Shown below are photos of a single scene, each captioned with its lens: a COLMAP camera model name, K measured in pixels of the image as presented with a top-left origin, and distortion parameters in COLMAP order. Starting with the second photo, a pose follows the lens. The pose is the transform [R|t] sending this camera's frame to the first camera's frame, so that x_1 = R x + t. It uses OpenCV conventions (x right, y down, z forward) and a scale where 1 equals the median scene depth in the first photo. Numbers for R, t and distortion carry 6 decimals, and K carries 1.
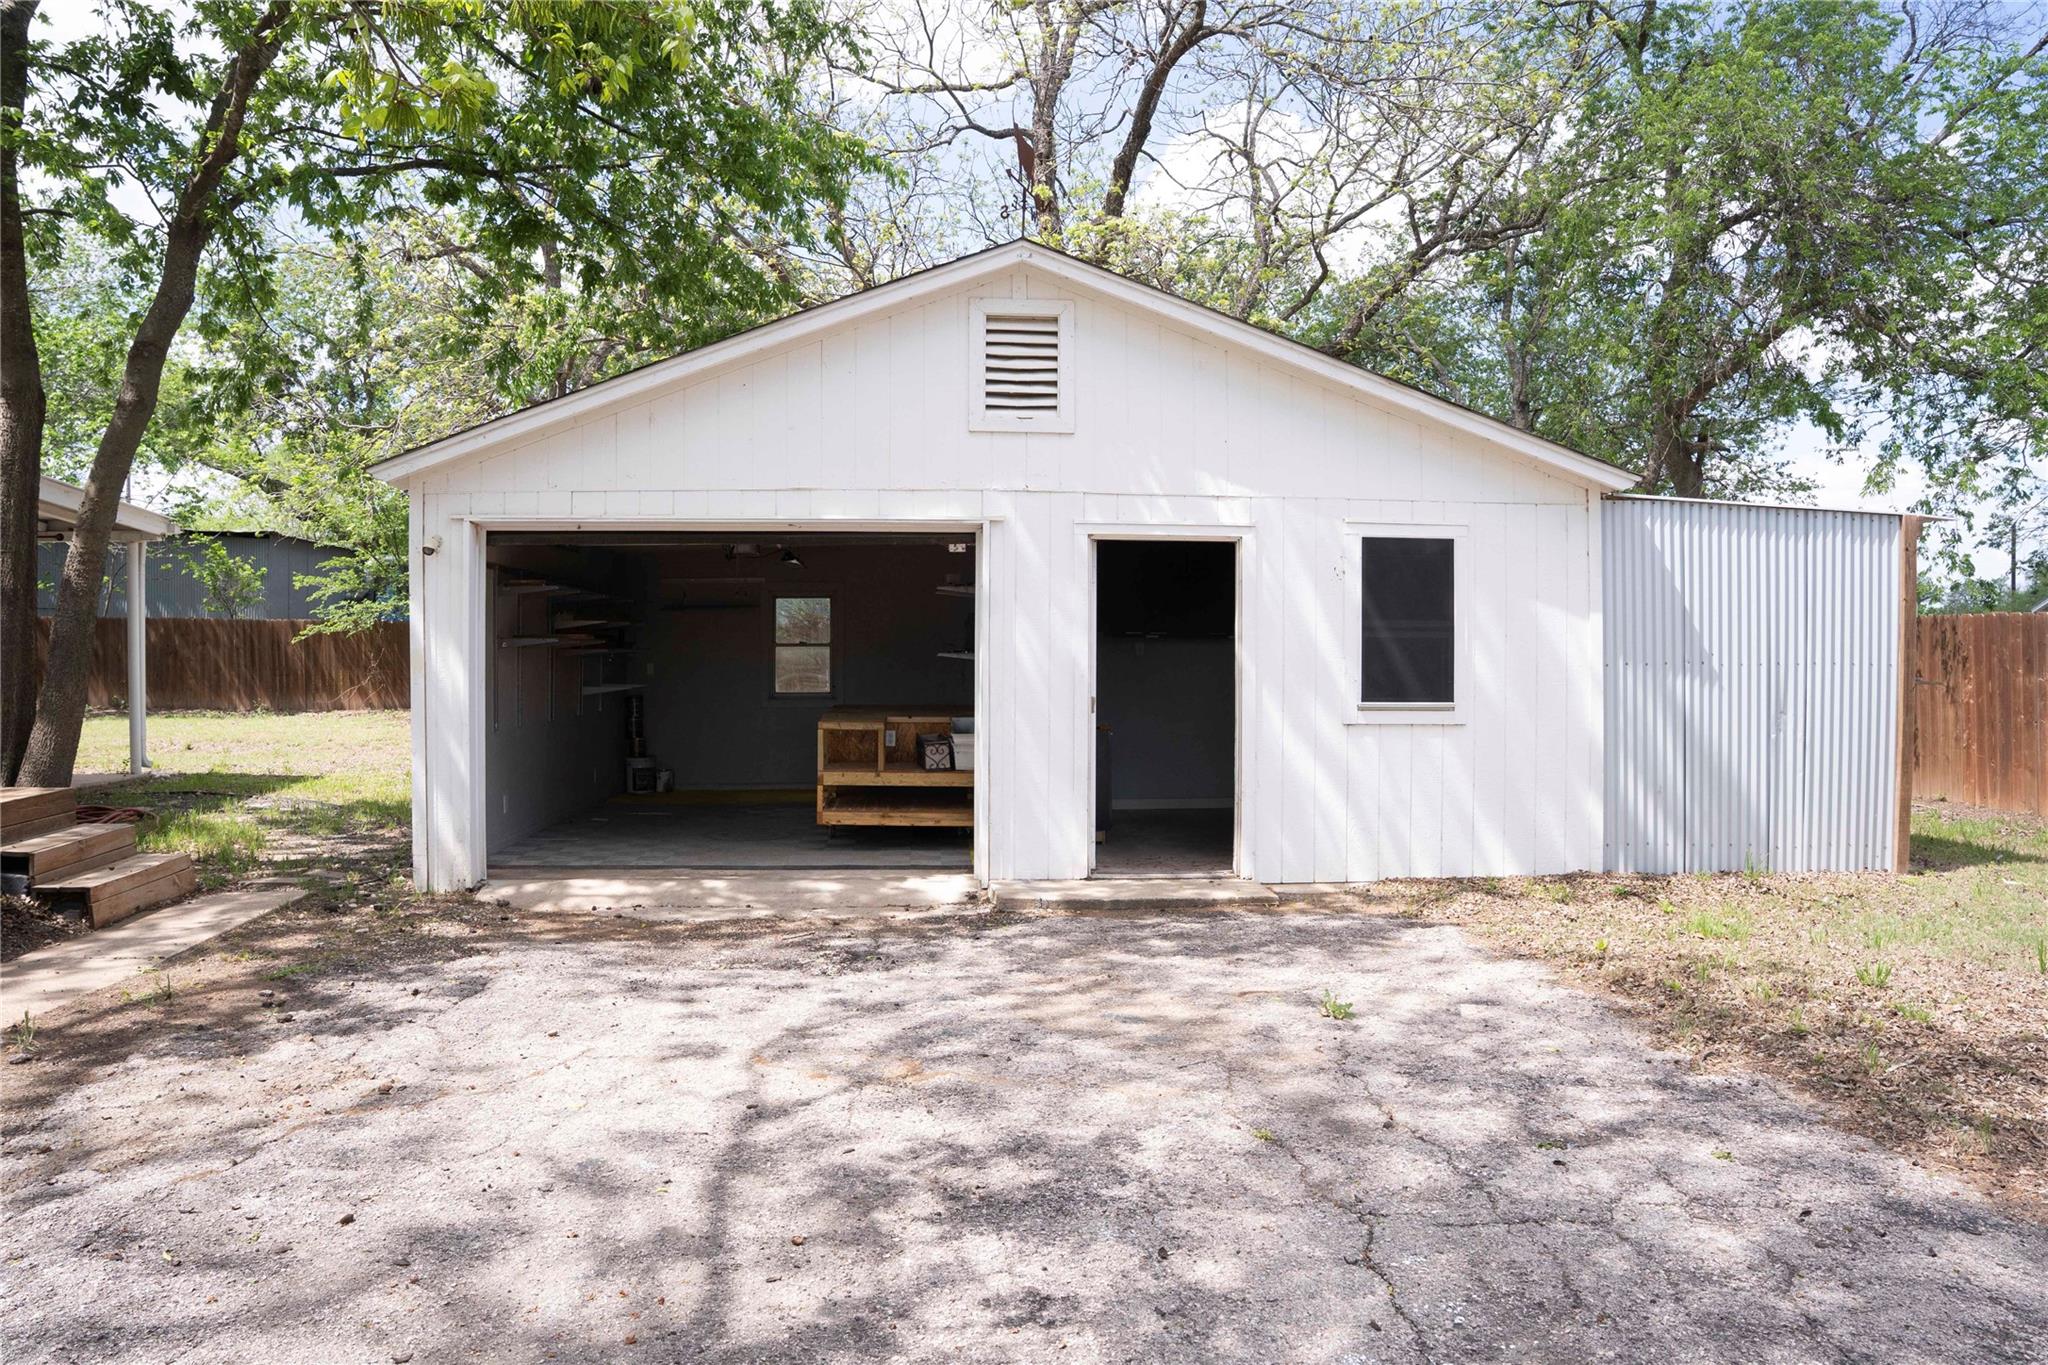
lens RADIAL K [[1434.4, 0, 1024.1], [0, 1434.4, 656.4], [0, 0, 1]] dist [-0.118010, 0.001547]
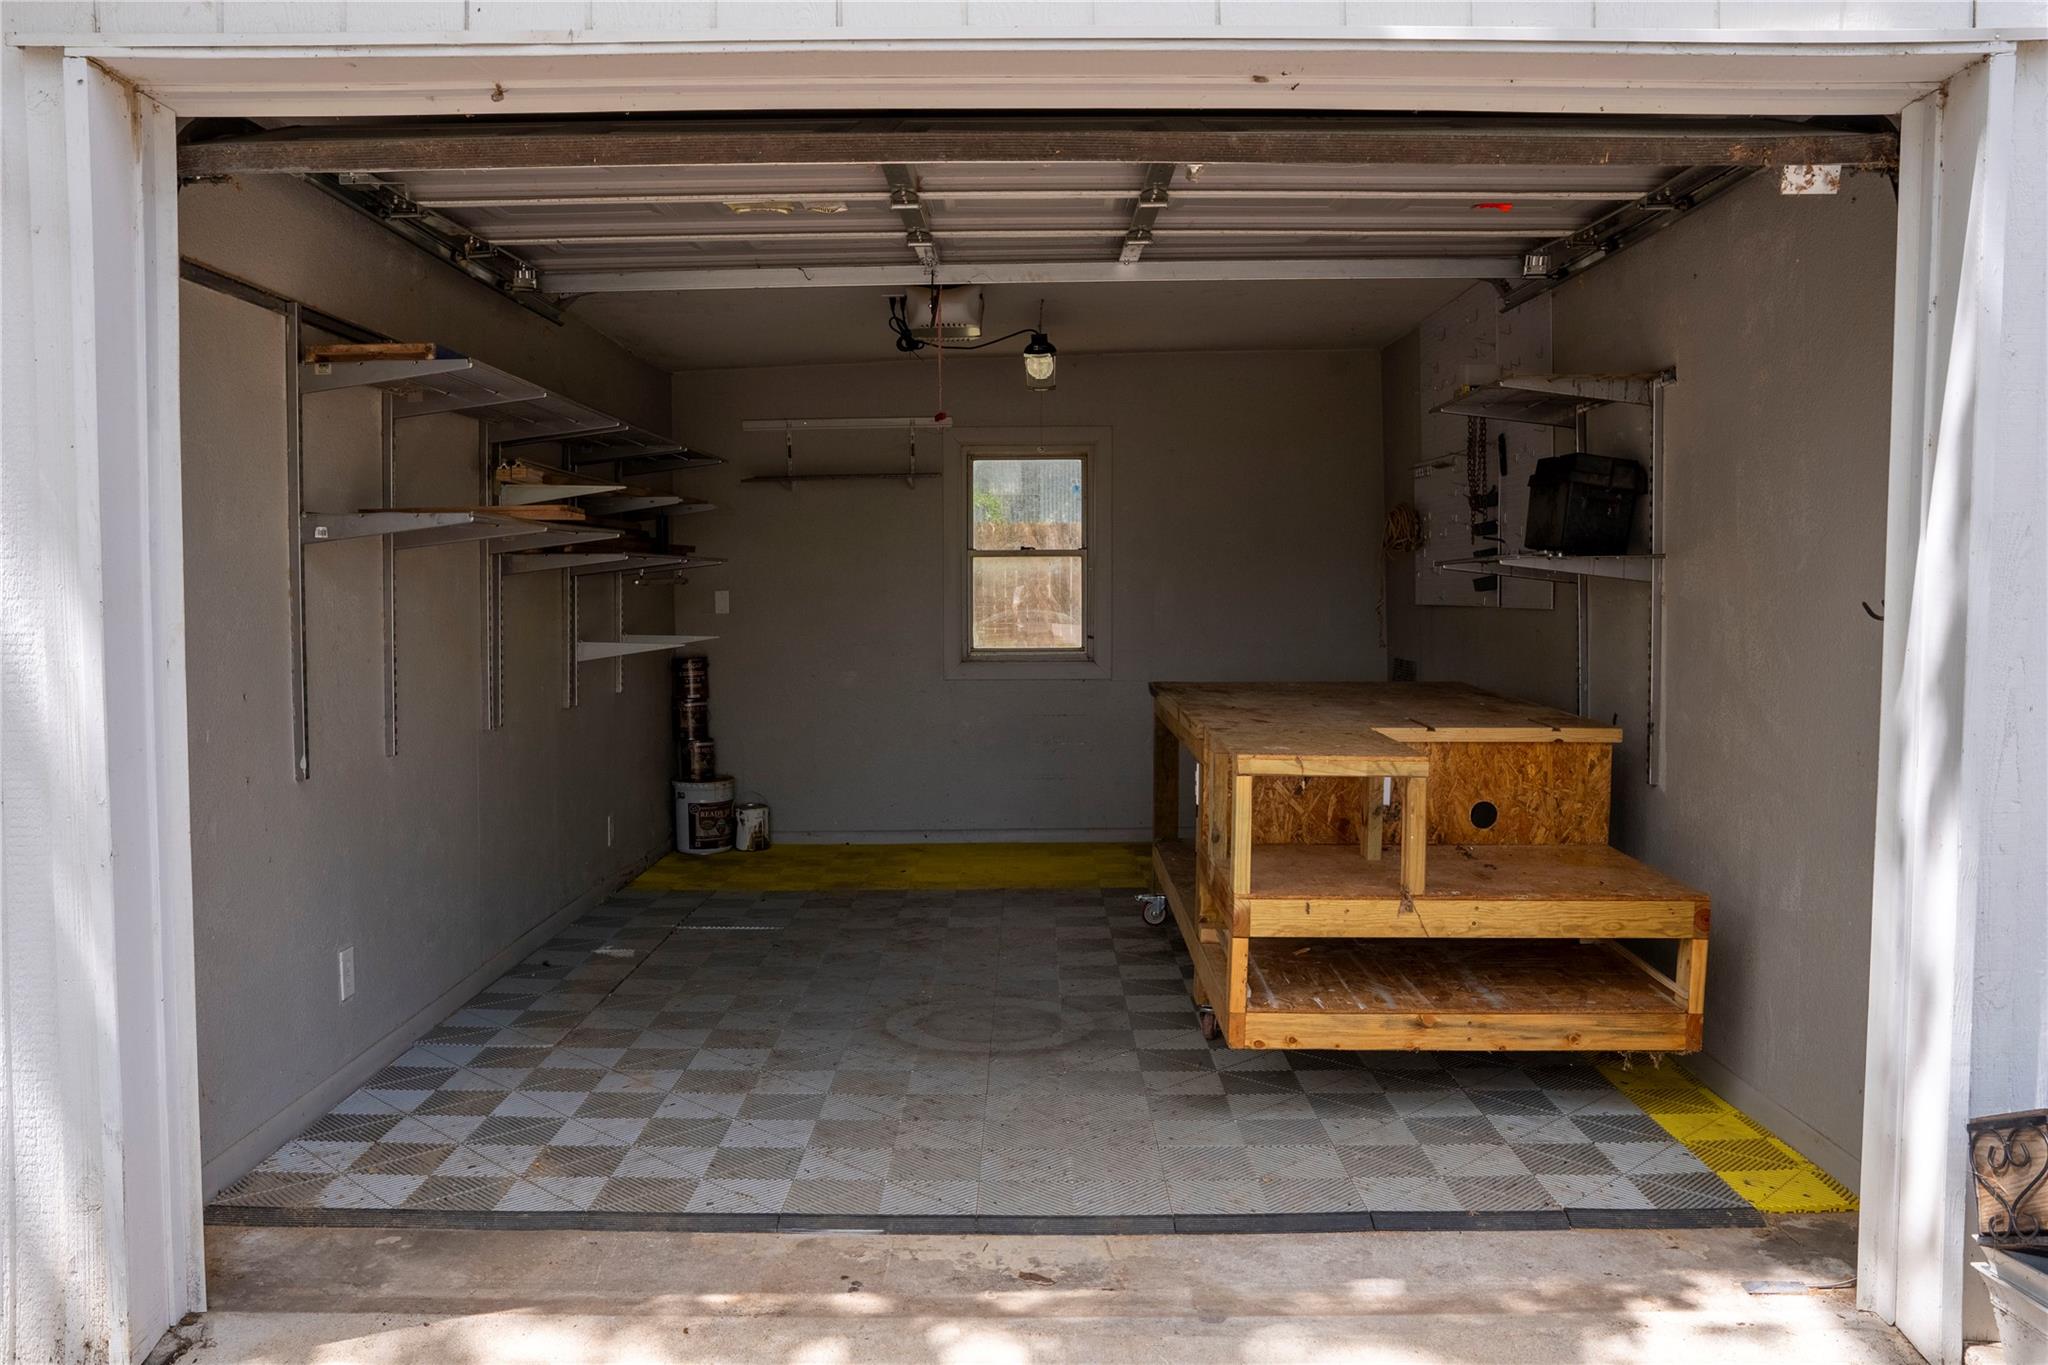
lens RADIAL K [[1805.3, 0, 1024.0], [0, 1805.3, 682.5], [0, 0, 1]] dist [-0.001442, 0.000466]
pose [[0.996877, 0.000165, -0.078966, -0.116766], [0.004132, 0.998519, 0.054241, 0.003326], [0.078858, -0.054398, 0.995401, 0.411445]]
